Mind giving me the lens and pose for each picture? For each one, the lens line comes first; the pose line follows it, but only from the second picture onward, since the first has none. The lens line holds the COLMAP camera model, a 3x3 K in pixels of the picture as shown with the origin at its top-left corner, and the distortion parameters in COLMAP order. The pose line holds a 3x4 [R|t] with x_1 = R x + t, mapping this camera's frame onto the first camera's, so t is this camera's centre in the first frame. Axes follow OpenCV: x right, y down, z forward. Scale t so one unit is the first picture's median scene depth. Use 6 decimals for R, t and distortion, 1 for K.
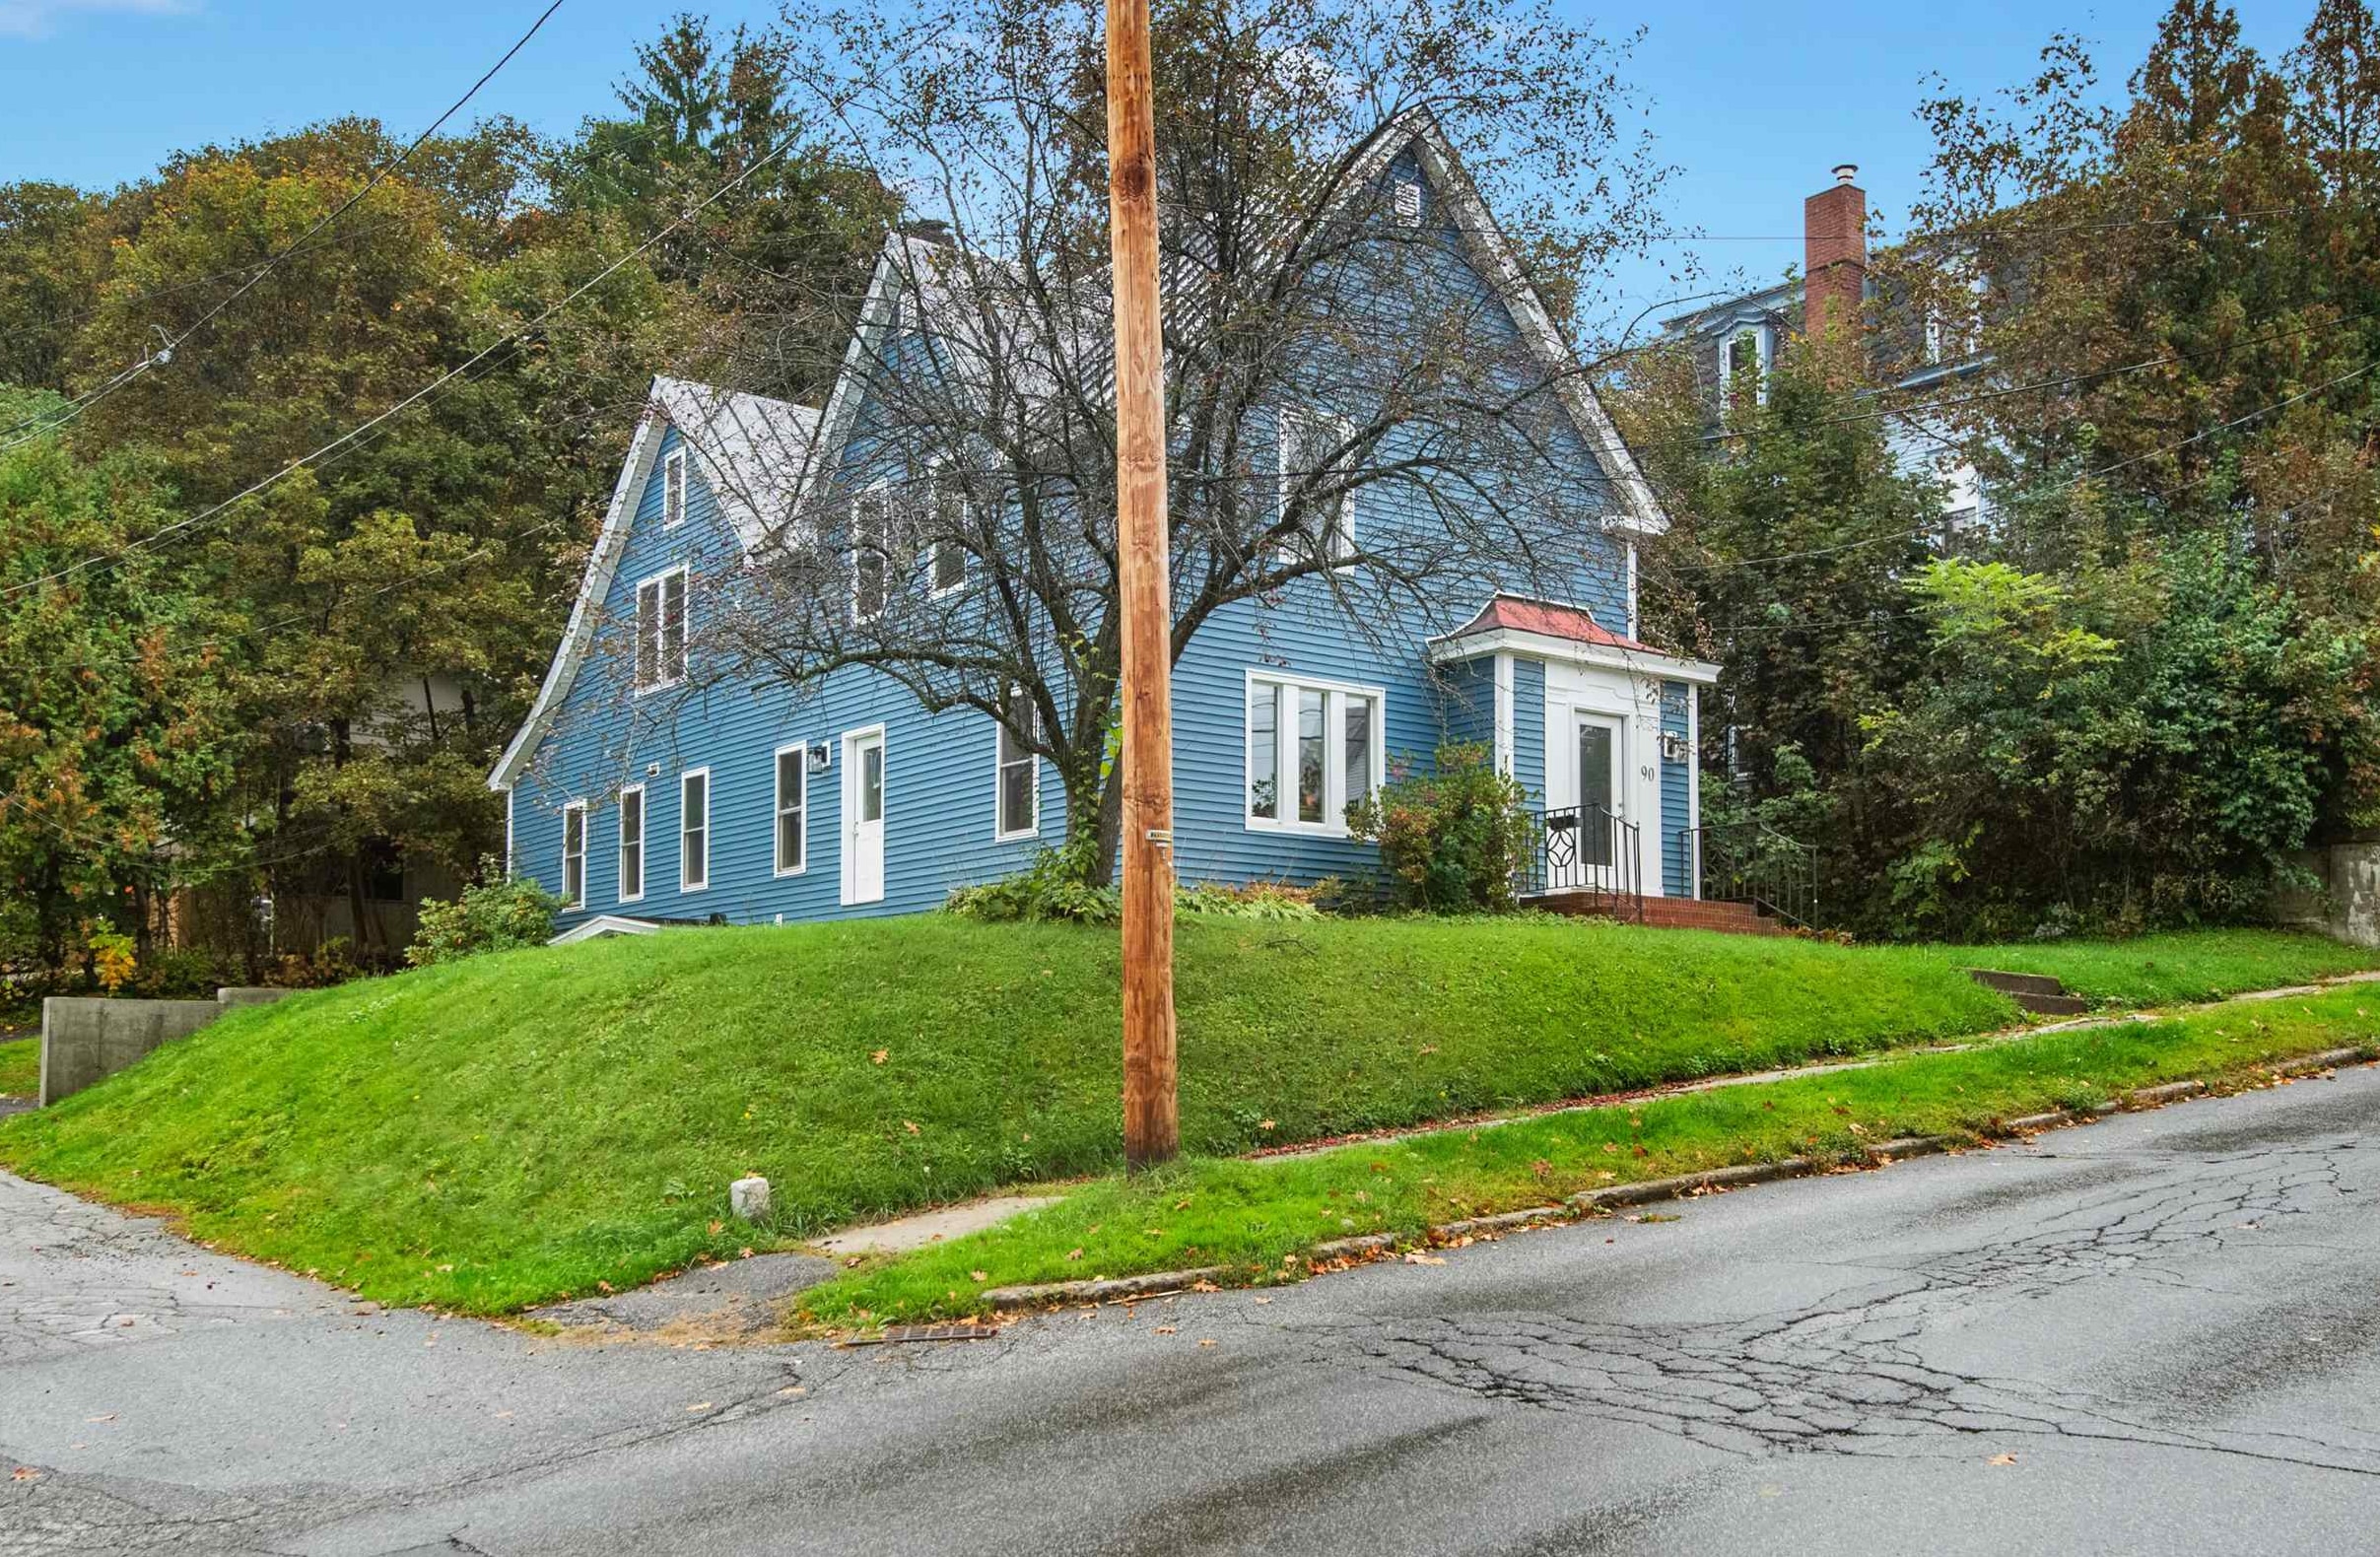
lens RADIAL K [[2372.5, 0, 1187.9], [0, 2372.5, 929.9], [0, 0, 1]] dist [0.027097, 0.000000]
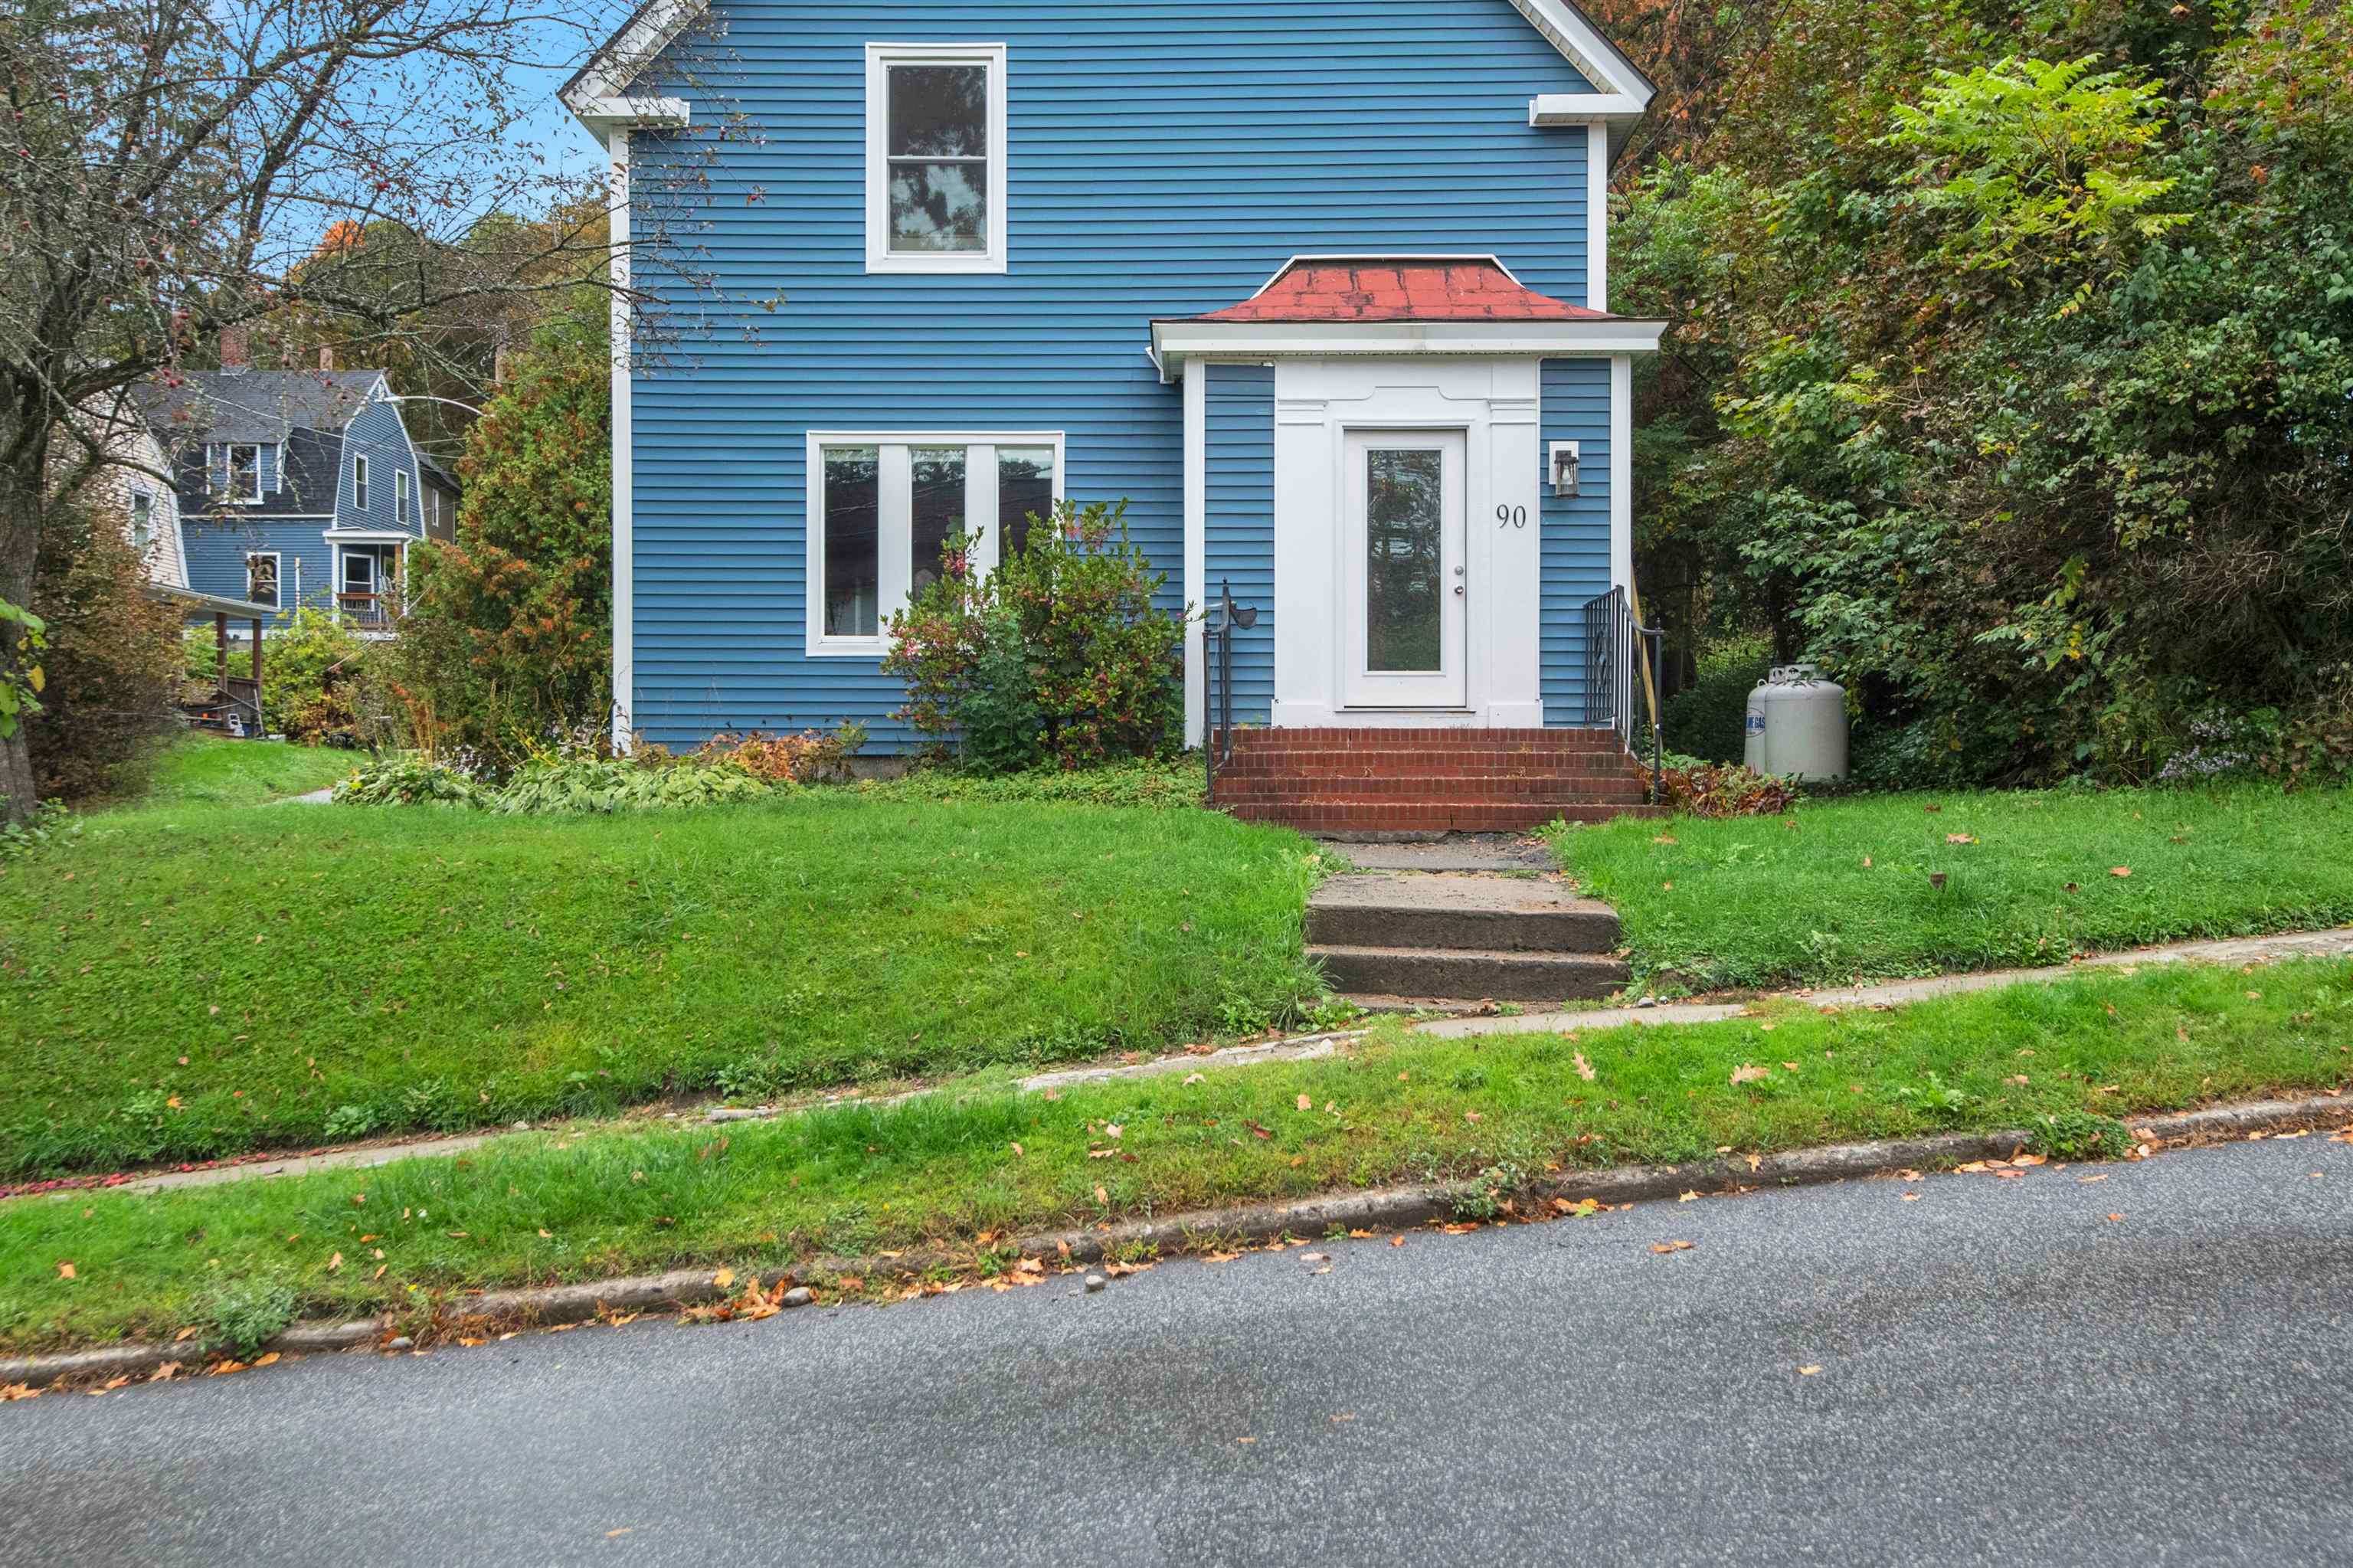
lens RADIAL K [[2292.7, 0, 1178.8], [0, 2292.7, 785.1], [0, 0, 1]] dist [0.023020, 0.000000]
pose [[0.775667, -0.003297, -0.631133, 0.508339], [0.046254, 0.997594, 0.051635, -0.031107], [0.629445, -0.069244, 0.773954, 0.480366]]
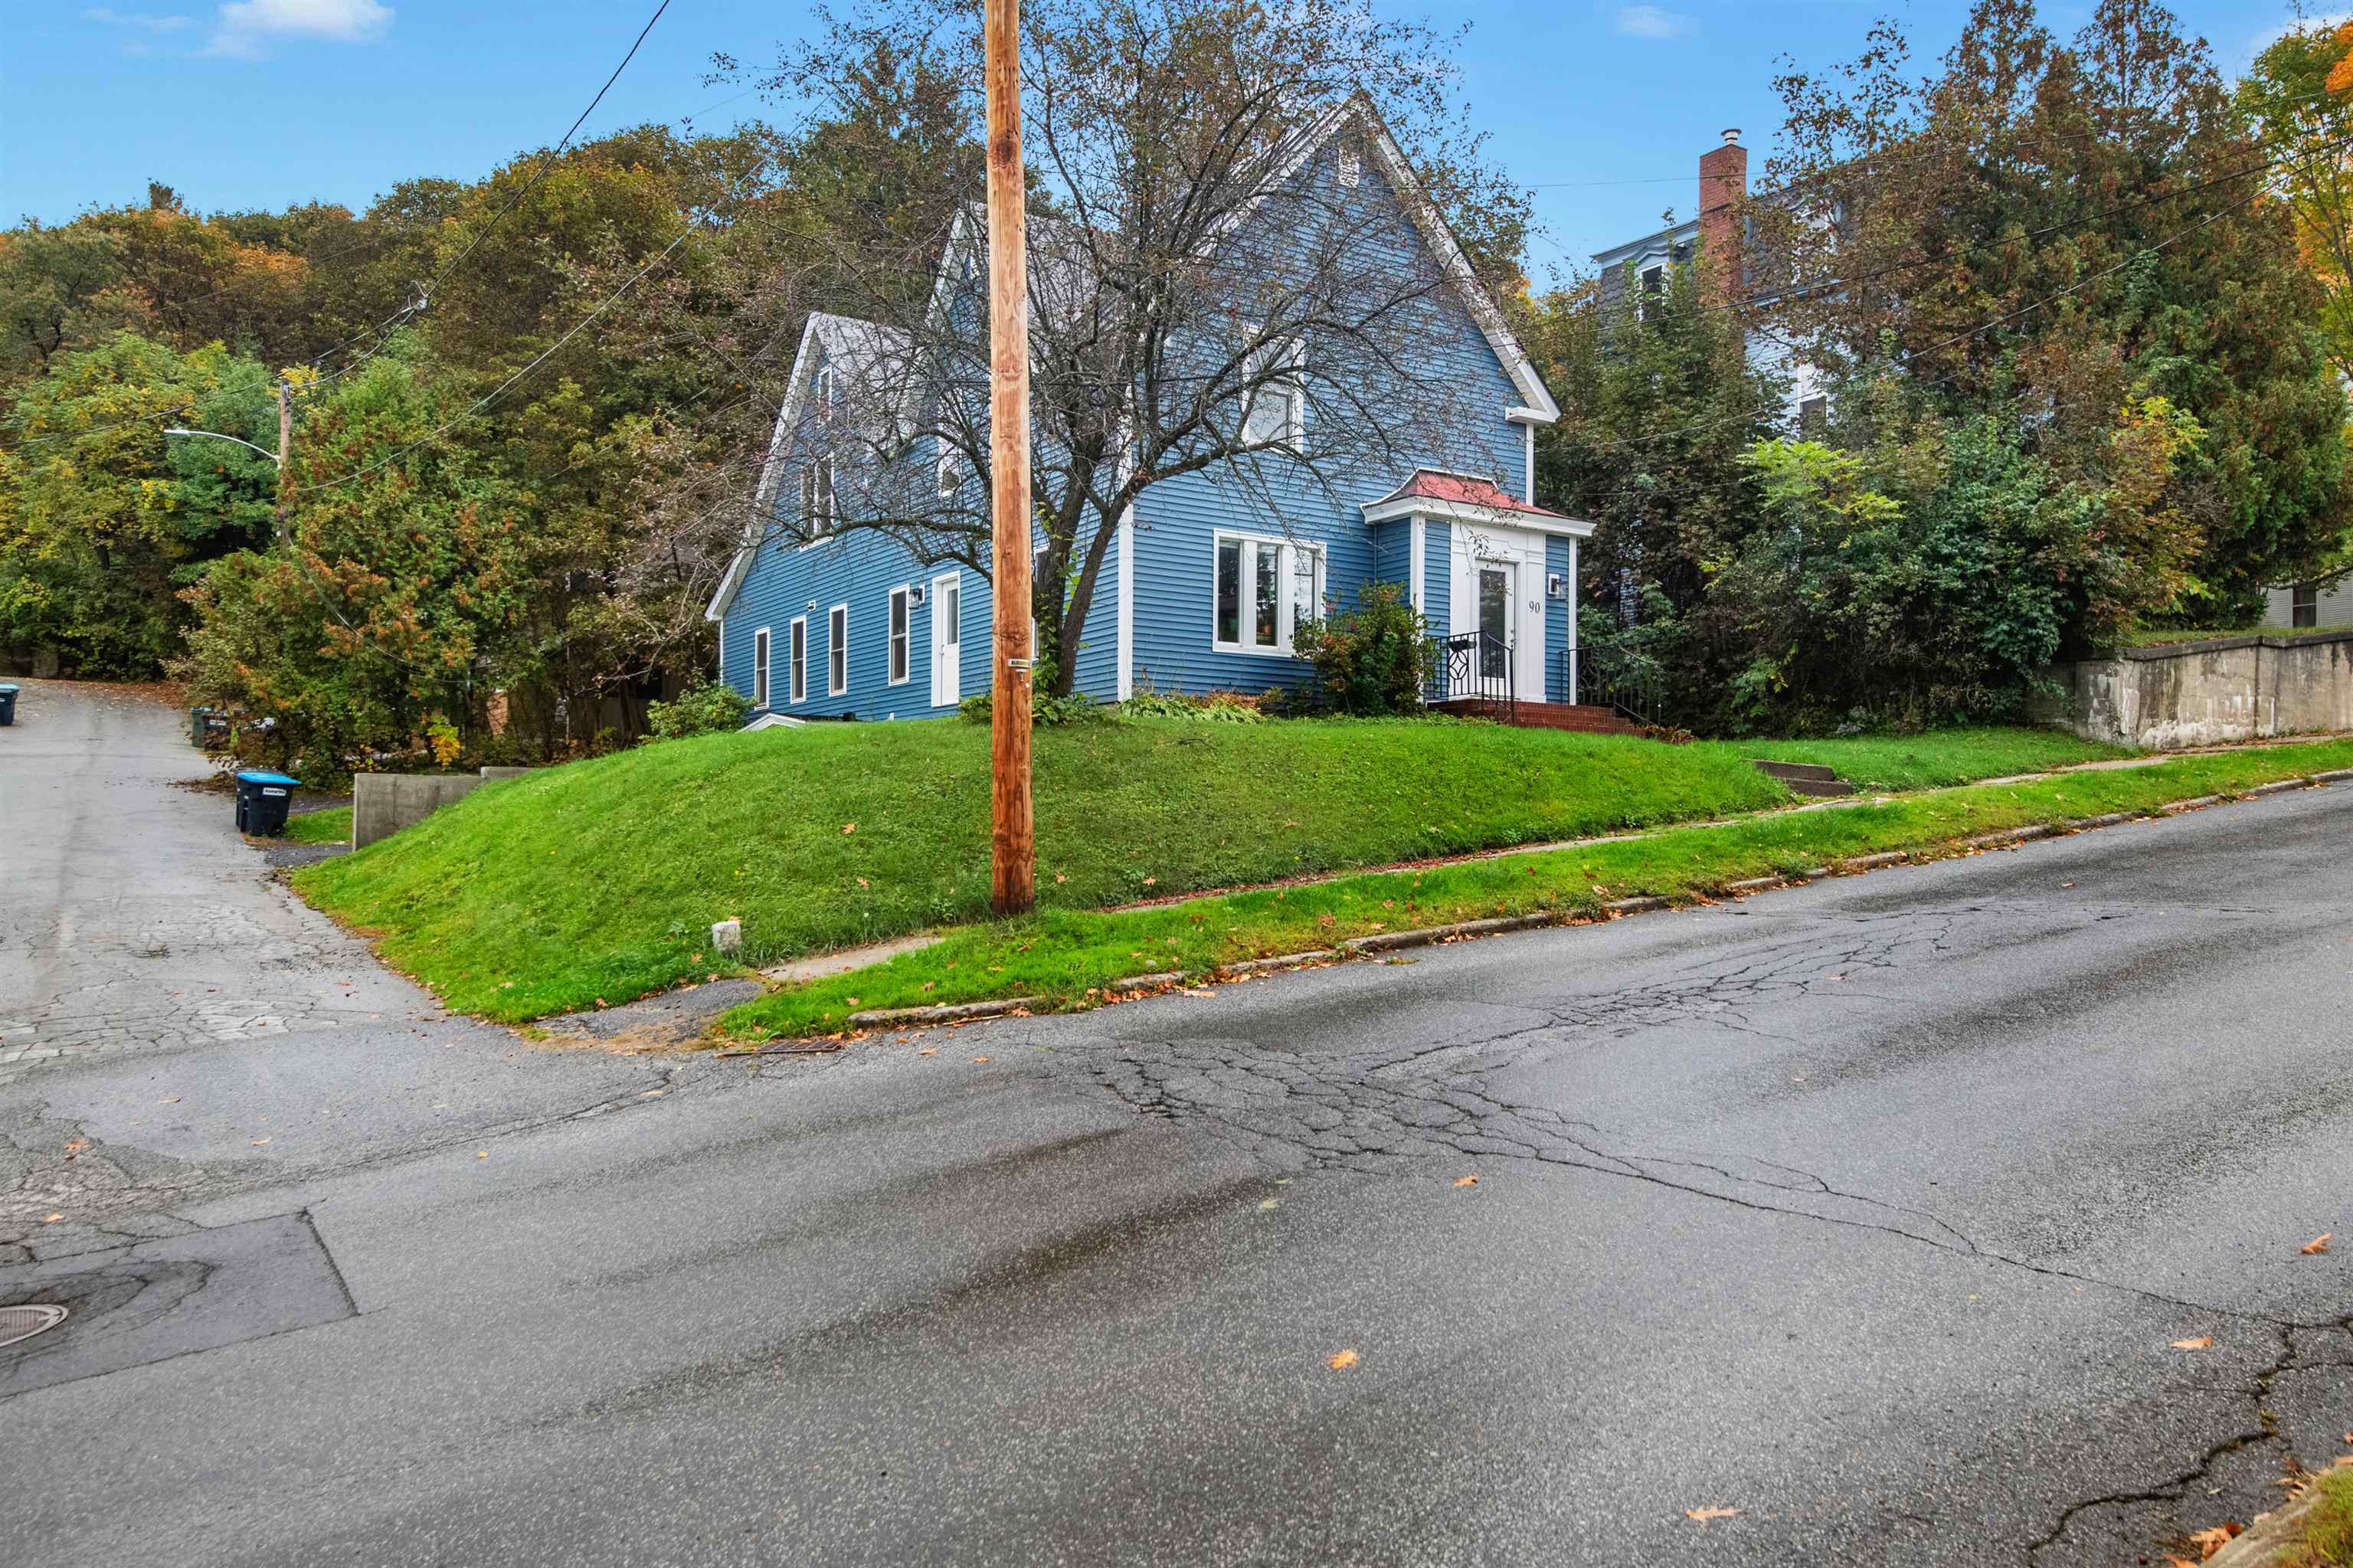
lens RADIAL K [[1742.5, 0, 1175.4], [0, 1742.5, 792.5], [0, 0, 1]] dist [0.021075, -0.007046]
pose [[0.996599, 0.005502, -0.082219, 0.077048], [-0.001942, 0.999060, 0.043314, -0.005372], [0.082380, -0.043007, 0.995673, 0.027216]]
